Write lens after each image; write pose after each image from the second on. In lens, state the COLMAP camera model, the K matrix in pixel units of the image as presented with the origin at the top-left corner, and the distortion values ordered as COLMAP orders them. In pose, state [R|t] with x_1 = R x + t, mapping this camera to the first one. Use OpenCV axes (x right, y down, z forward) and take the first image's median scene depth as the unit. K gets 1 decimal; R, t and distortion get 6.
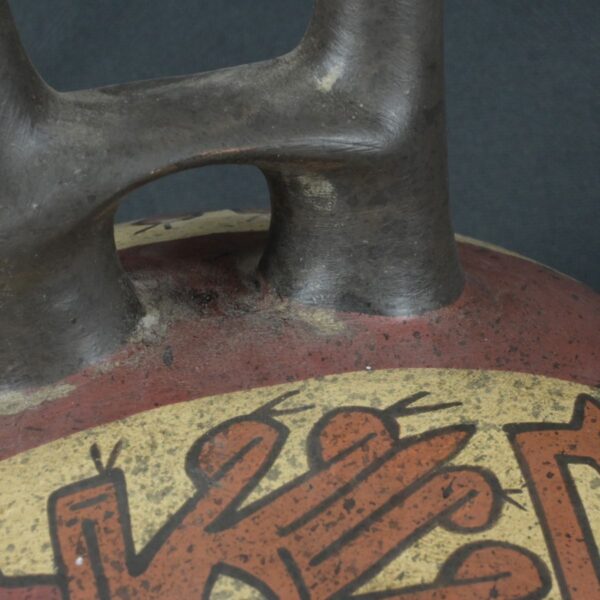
lens RADIAL K [[1956.8, 0, 300.0], [0, 1956.8, 300.0], [0, 0, 1]] dist [0.006354, 0.109132]
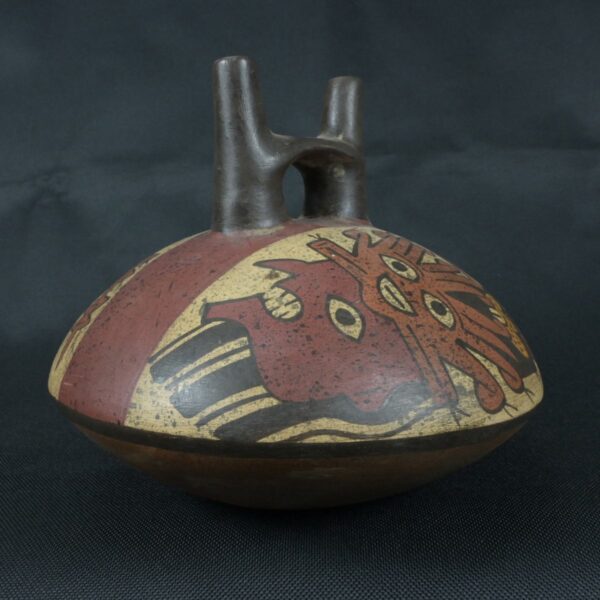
lens RADIAL K [[677.4, 0, 300.0], [0, 677.4, 300.0], [0, 0, 1]] dist [0.007602, 0.005642]
pose [[0.851820, -0.008994, 0.523758, -0.622356], [0.198046, 0.931171, -0.306103, 0.453774], [-0.484955, 0.364473, 0.794971, 0.305101]]
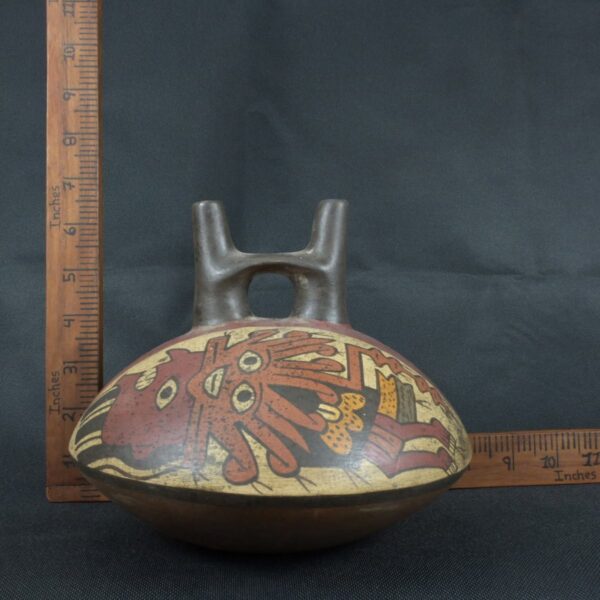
lens RADIAL K [[756.9, 0, 300.0], [0, 756.9, 300.0], [0, 0, 1]] dist [-0.004016, 0.006368]
pose [[0.973260, 0.071748, -0.218212, 0.323953], [-0.161485, 0.889309, -0.427846, 0.597445], [0.163361, 0.451644, 0.877115, -0.195728]]
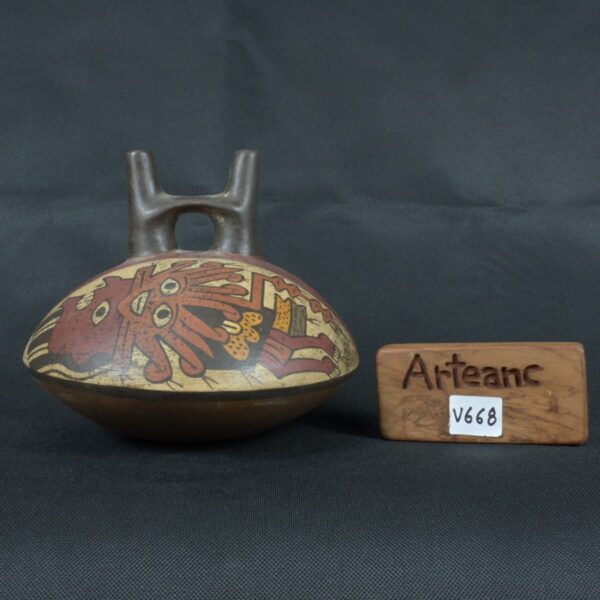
lens RADIAL K [[756.9, 0, 300.0], [0, 756.9, 300.0], [0, 0, 1]] dist [-0.004016, 0.006368]
pose [[0.979993, 0.092853, -0.176047, 0.509175], [-0.150858, 0.923500, -0.352688, 0.691265], [0.129831, 0.372190, 0.919031, -0.428836]]
